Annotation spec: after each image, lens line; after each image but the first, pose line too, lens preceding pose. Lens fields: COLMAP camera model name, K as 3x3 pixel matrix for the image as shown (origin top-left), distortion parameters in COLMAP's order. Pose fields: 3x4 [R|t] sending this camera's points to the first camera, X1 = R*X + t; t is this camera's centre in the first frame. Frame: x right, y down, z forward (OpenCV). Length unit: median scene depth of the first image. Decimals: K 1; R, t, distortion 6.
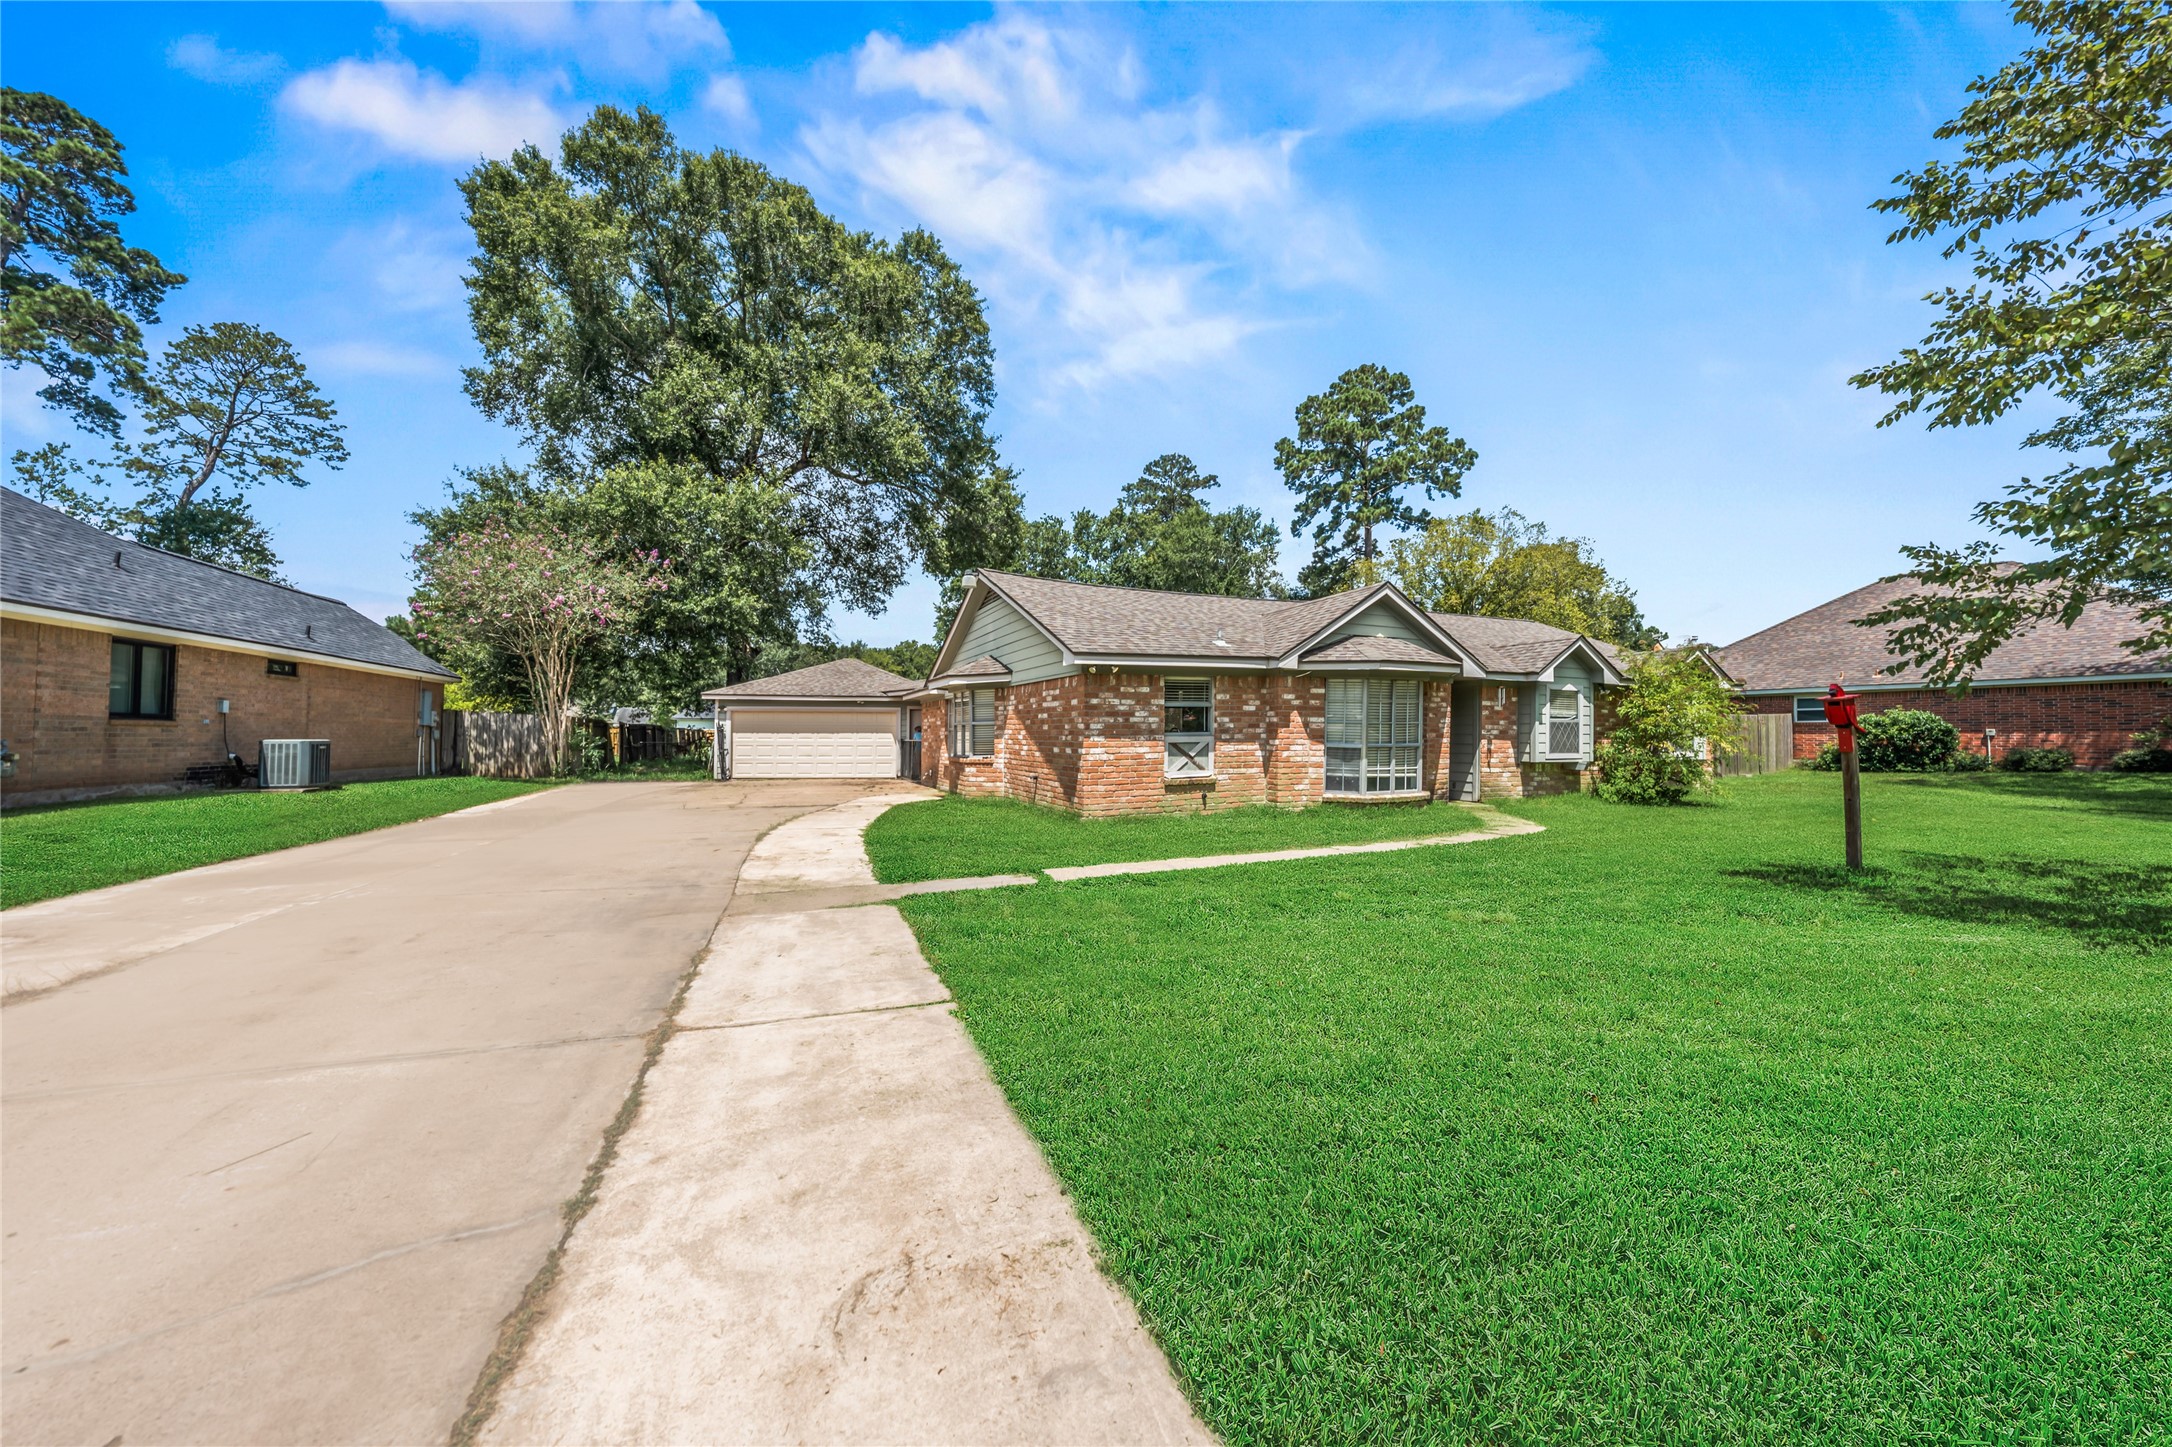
lens RADIAL K [[754.5, 0, 1083.5], [0, 754.5, 730.2], [0, 0, 1]] dist [-0.002002, -0.000586]
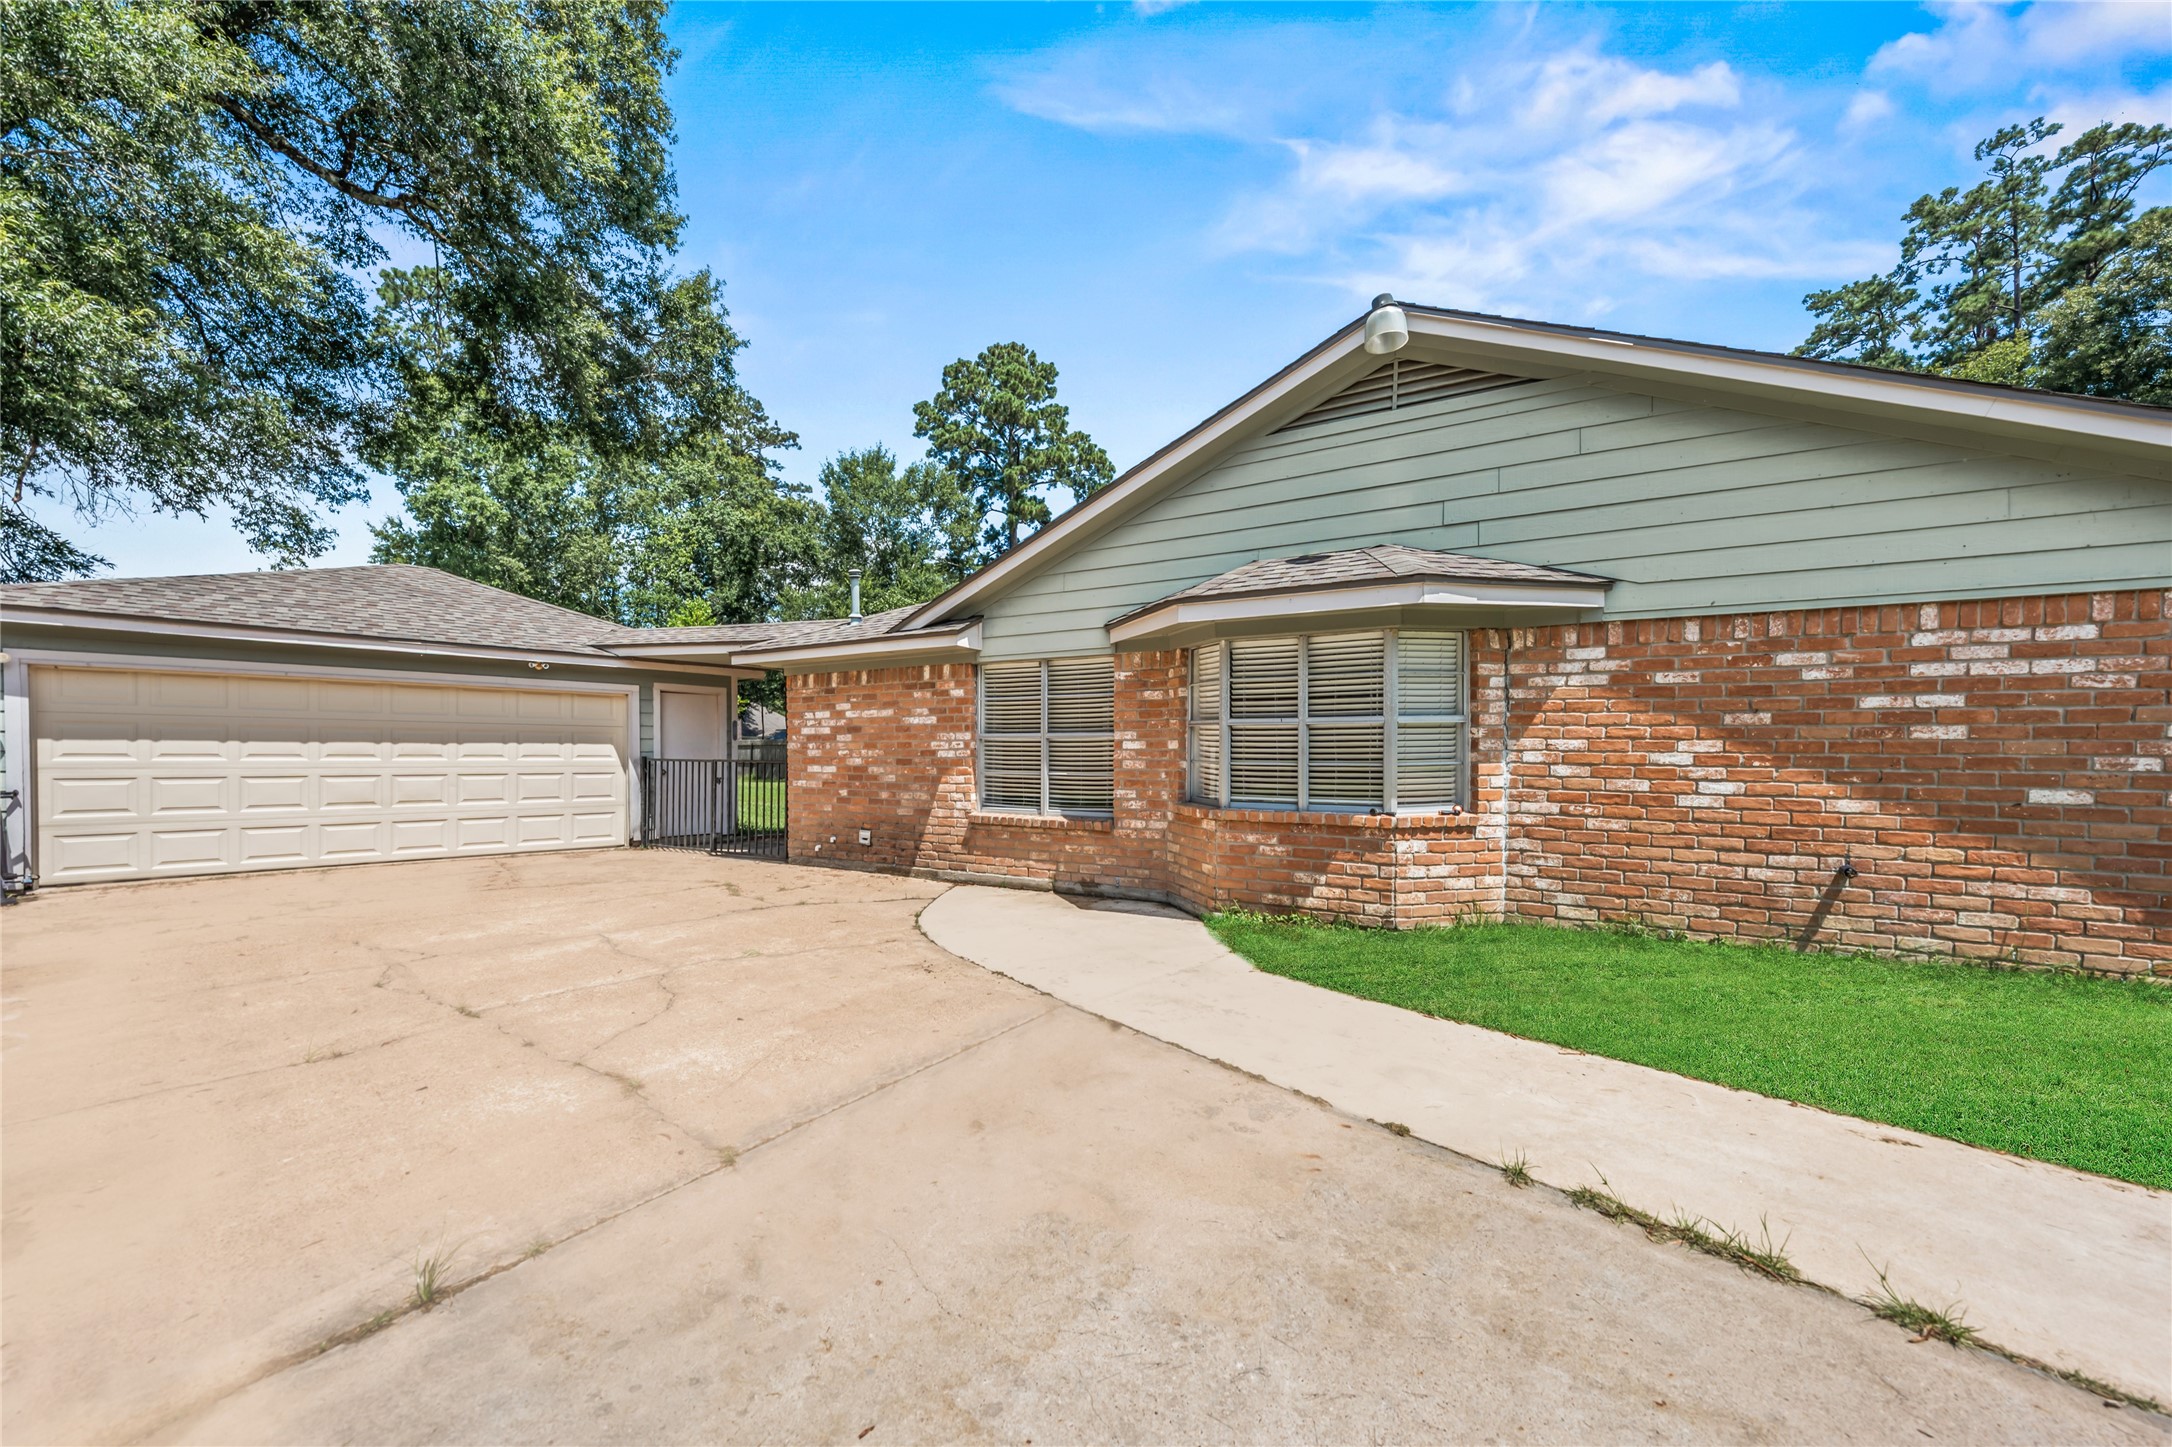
lens RADIAL K [[754.5, 0, 1078.6], [0, 754.5, 762.4], [0, 0, 1]] dist [-0.002002, -0.000586]
pose [[0.795506, -0.012493, 0.605817, -0.128208], [-0.004383, 0.999643, 0.026370, 0.000822], [-0.605930, -0.023632, 0.795167, 0.212599]]
